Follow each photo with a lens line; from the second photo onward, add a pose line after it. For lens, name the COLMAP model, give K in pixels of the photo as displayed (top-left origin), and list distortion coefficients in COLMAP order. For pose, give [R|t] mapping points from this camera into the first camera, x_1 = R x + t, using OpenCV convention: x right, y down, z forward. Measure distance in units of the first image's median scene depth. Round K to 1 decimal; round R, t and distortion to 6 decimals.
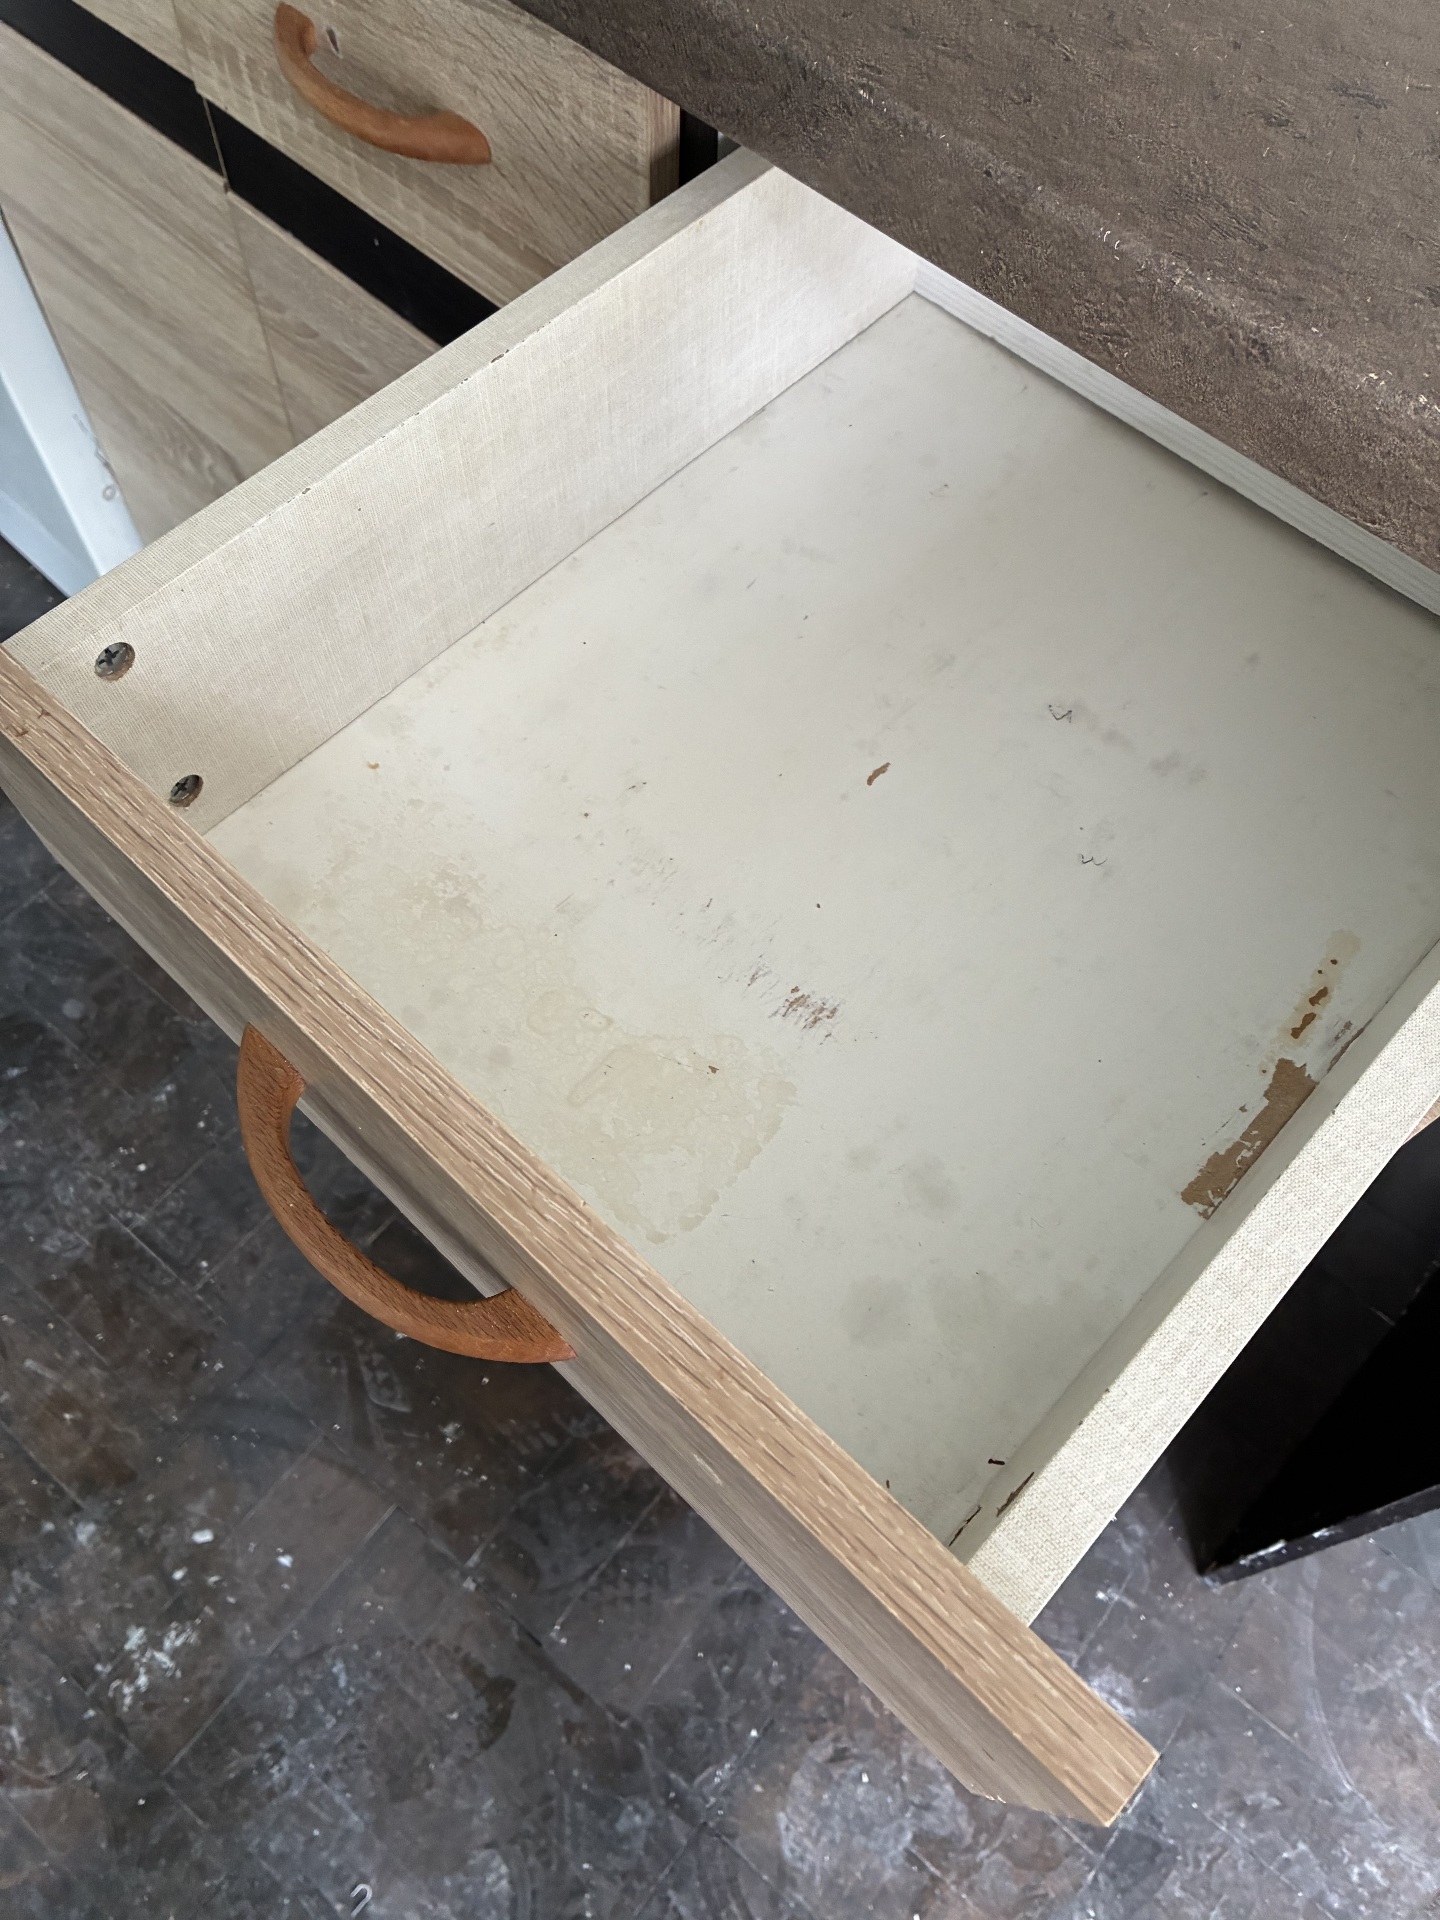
lens RADIAL K [[1537.9, 0, 720.0], [0, 1537.9, 960.0], [0, 0, 1]] dist [-0.040929, 0.000181]
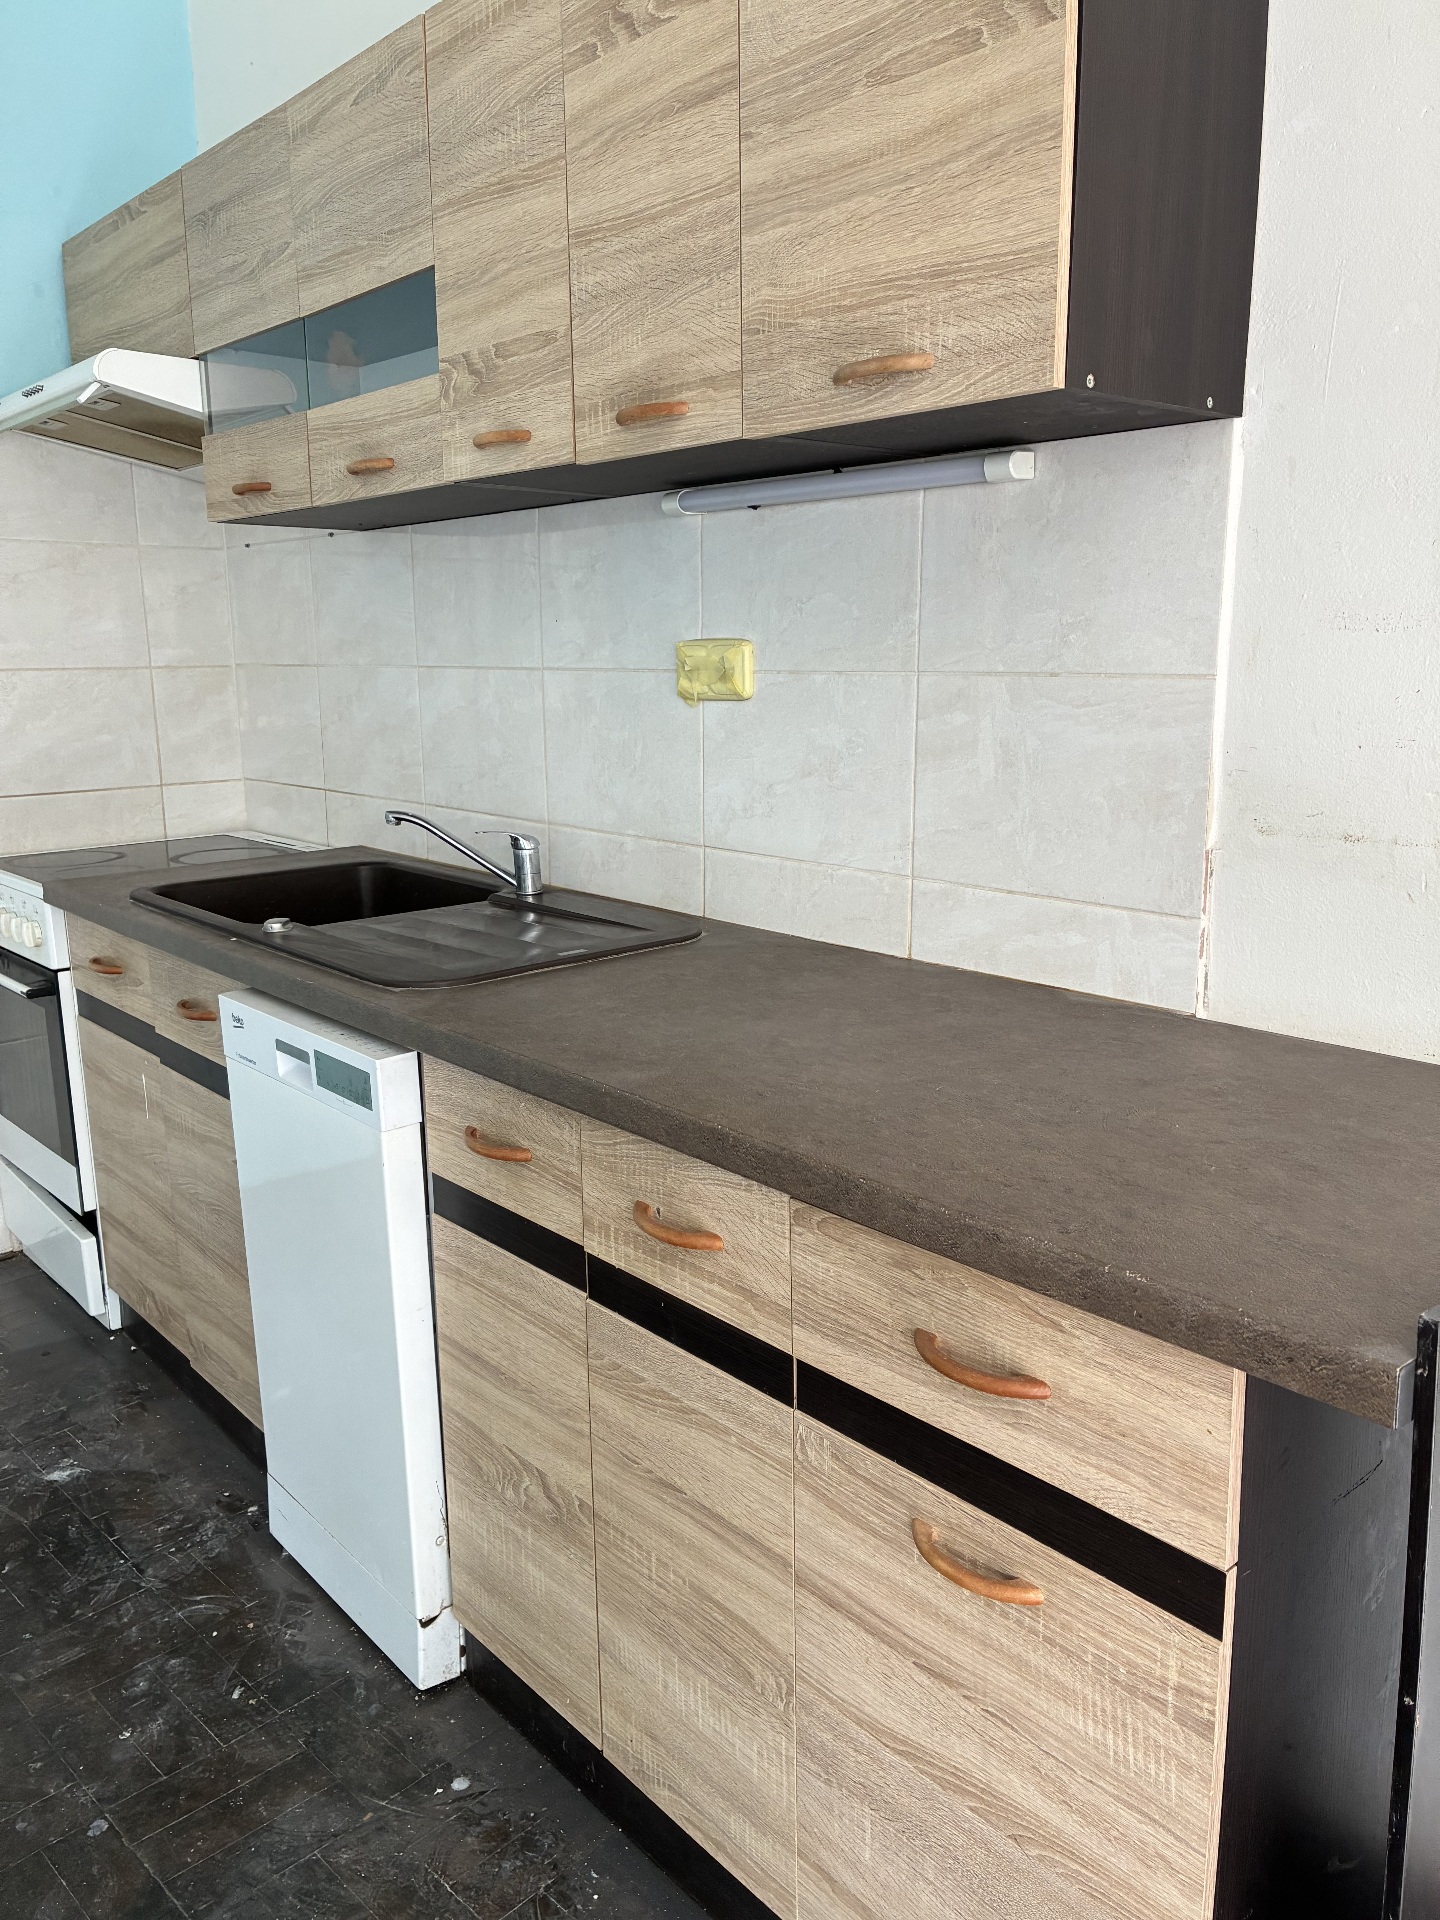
lens RADIAL K [[1489.9, 0, 720.0], [0, 1489.9, 960.0], [0, 0, 1]] dist [0.017654, 0.001885]
pose [[0.995348, -0.022247, -0.093739, 0.052404], [-0.057423, 0.644274, -0.762636, 0.701489], [0.077360, 0.764471, 0.639999, -0.608449]]
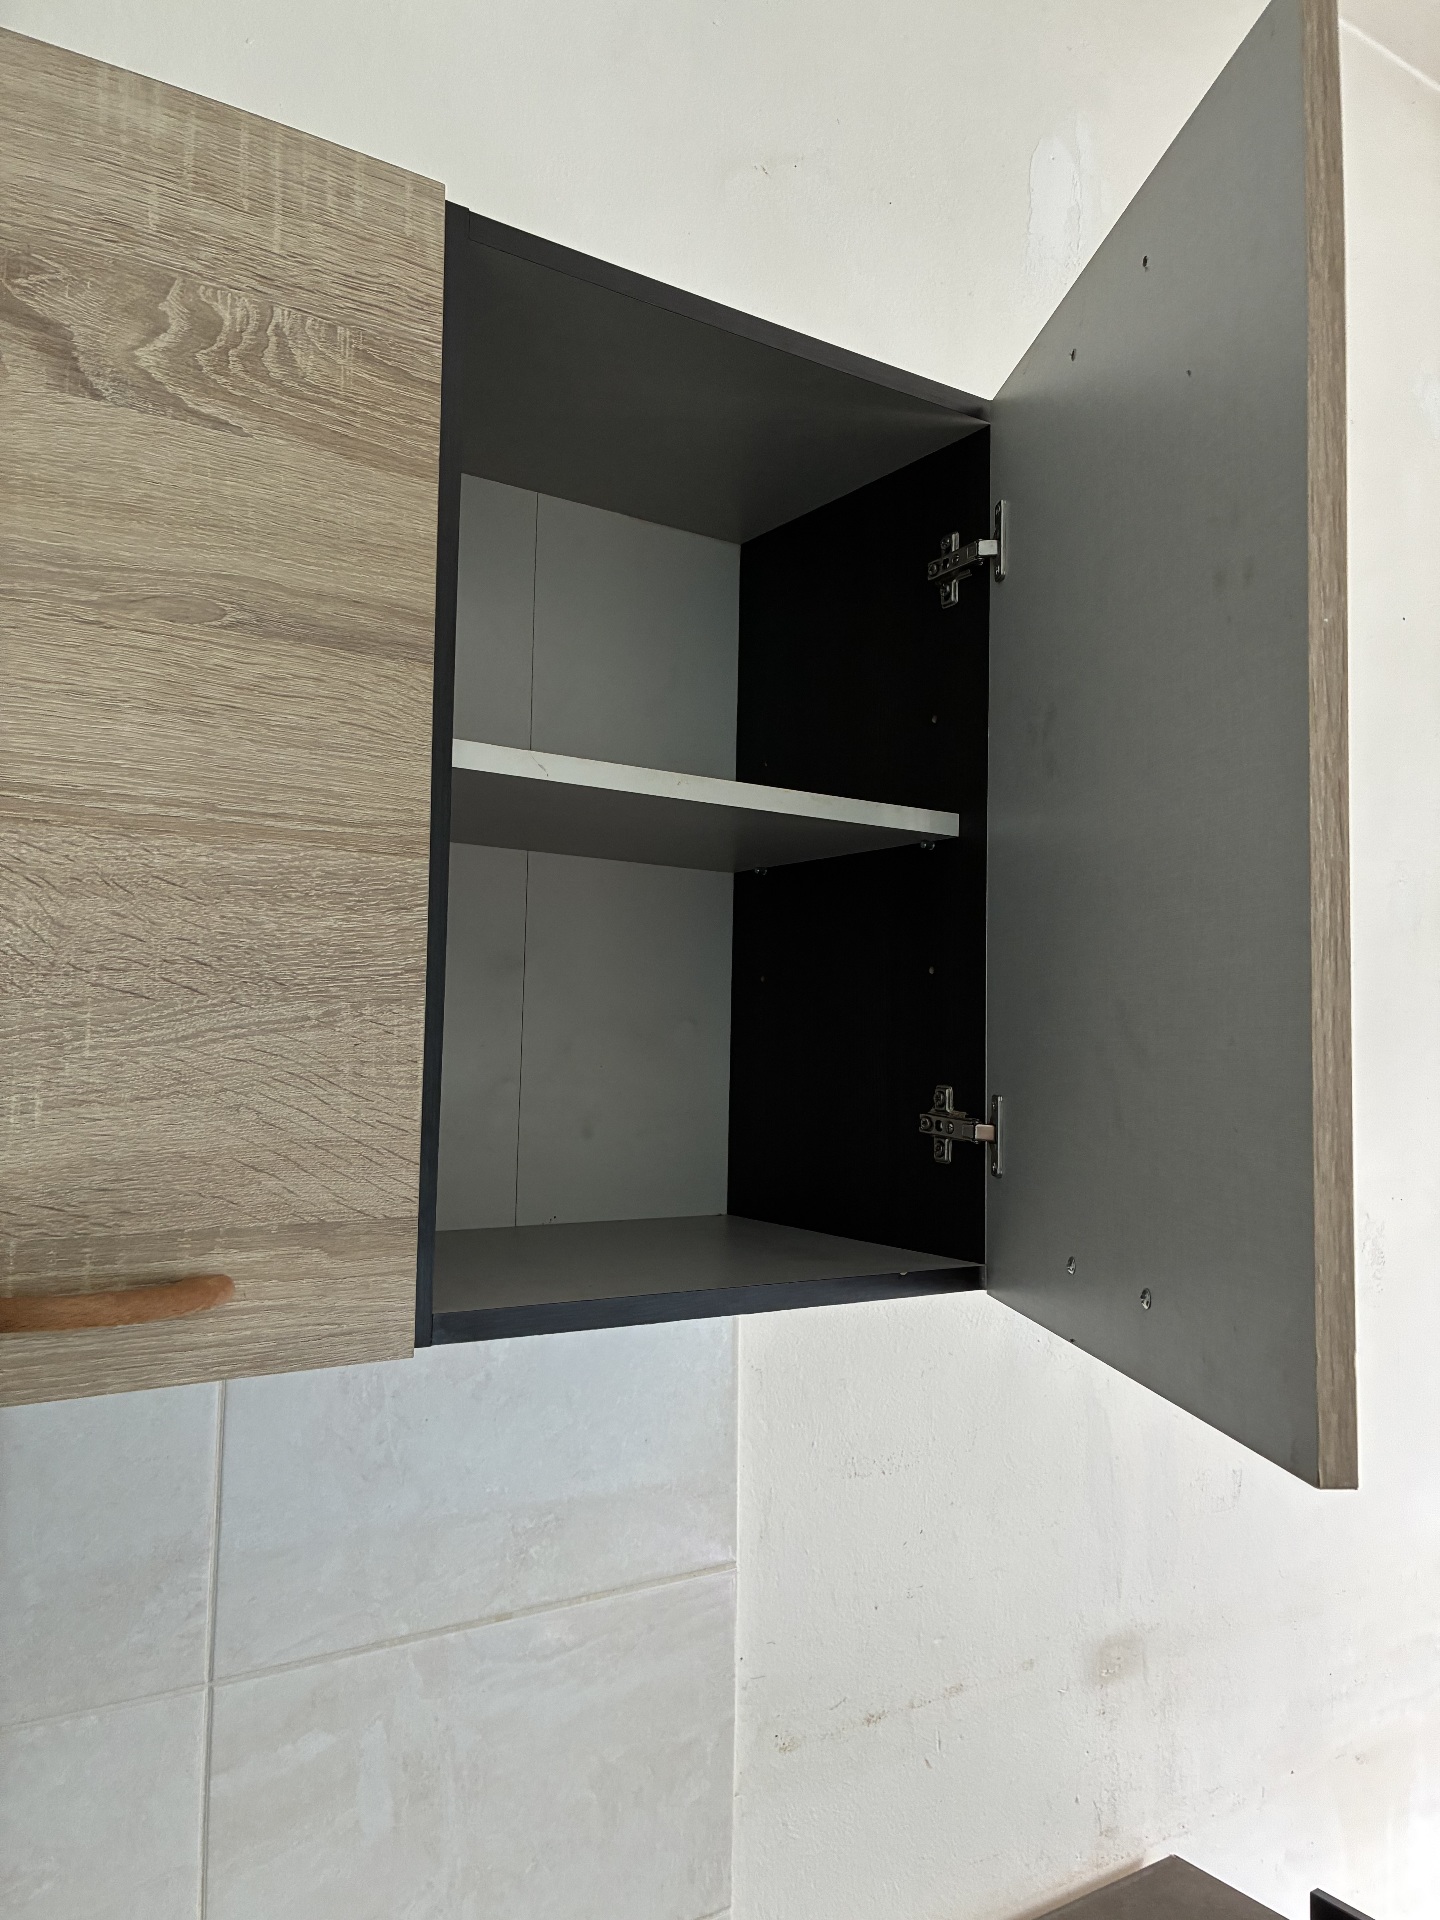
lens RADIAL K [[1471.0, 0, 715.2], [0, 1471.0, 948.2], [0, 0, 1]] dist [0.087635, -0.122376]
pose [[0.199064, 0.031472, 0.979481, -0.954127], [0.856481, 0.480139, -0.189493, -1.103088], [-0.476250, 0.876628, 0.068623, -0.218305]]
